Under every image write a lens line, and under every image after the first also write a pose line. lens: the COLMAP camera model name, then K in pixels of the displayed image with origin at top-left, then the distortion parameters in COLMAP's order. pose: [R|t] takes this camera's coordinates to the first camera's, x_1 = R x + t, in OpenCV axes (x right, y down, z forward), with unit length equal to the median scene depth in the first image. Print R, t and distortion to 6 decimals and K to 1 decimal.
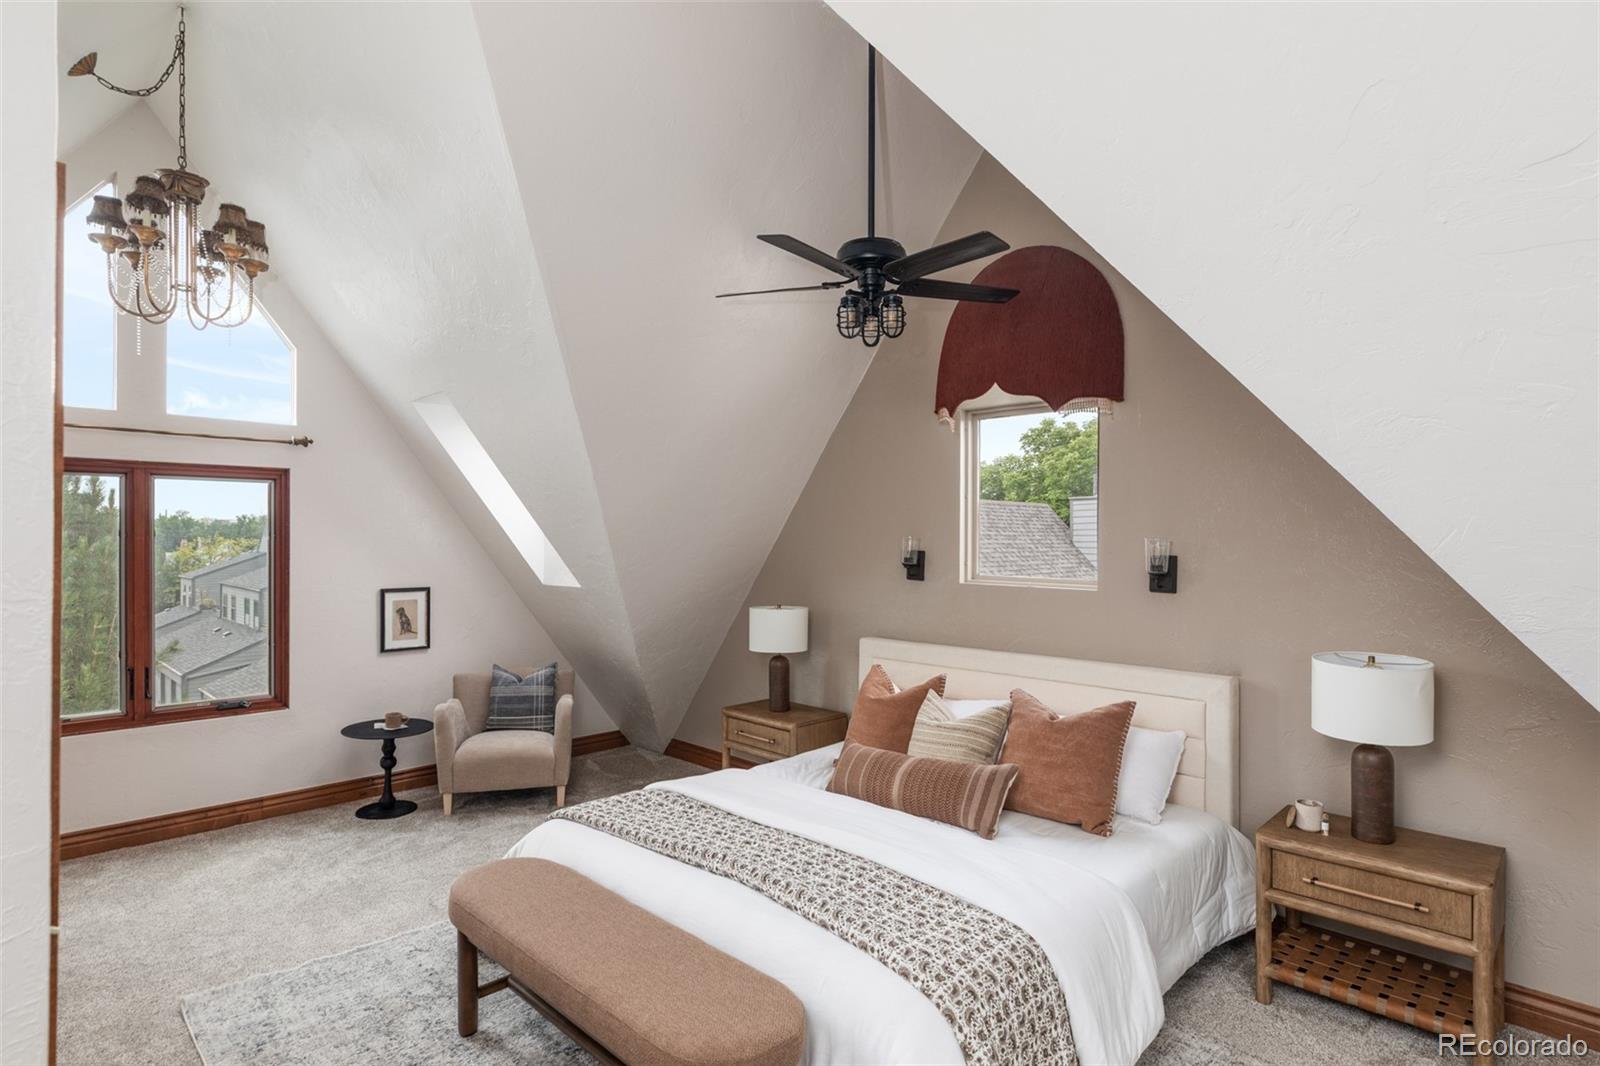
lens RADIAL K [[815.3, 0, 809.7], [0, 815.3, 533.2], [0, 0, 1]] dist [0.007239, 0.001415]
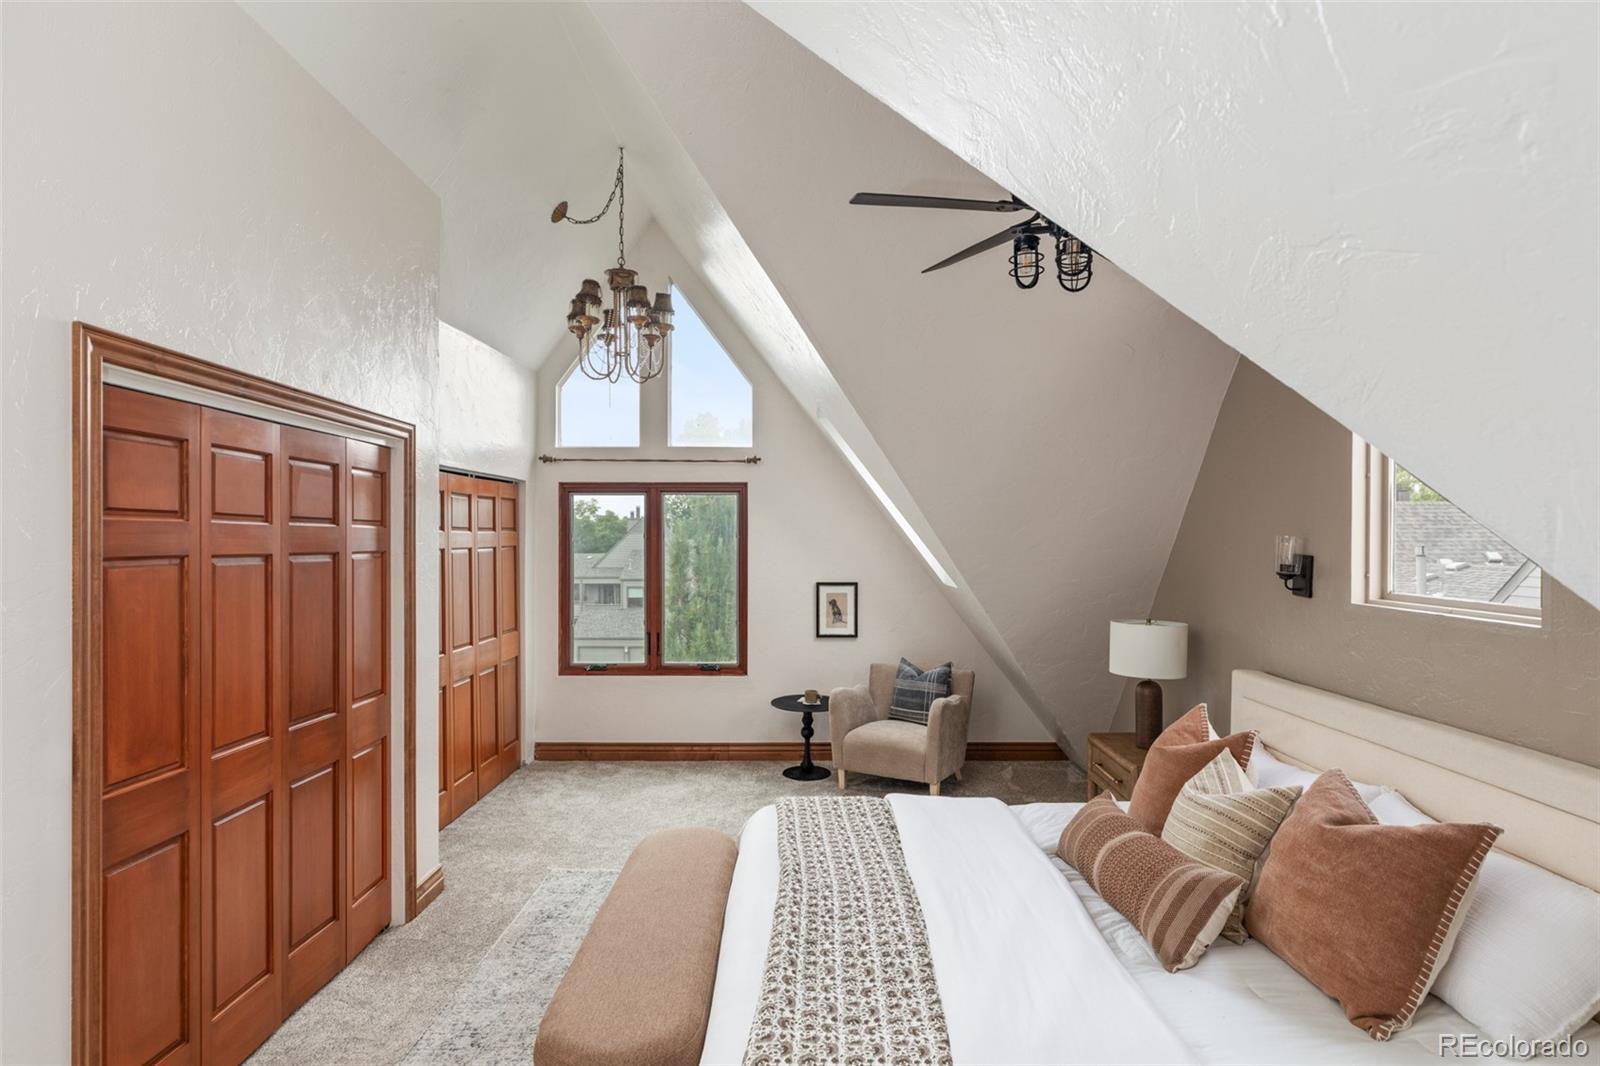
lens RADIAL K [[815.3, 0, 807.3], [0, 815.3, 538.2], [0, 0, 1]] dist [0.007239, 0.001415]
pose [[0.723860, -0.001356, -0.689945, 0.283675], [0.005384, 0.999979, 0.003683, 0.001579], [0.689926, -0.006380, 0.723852, 0.169798]]
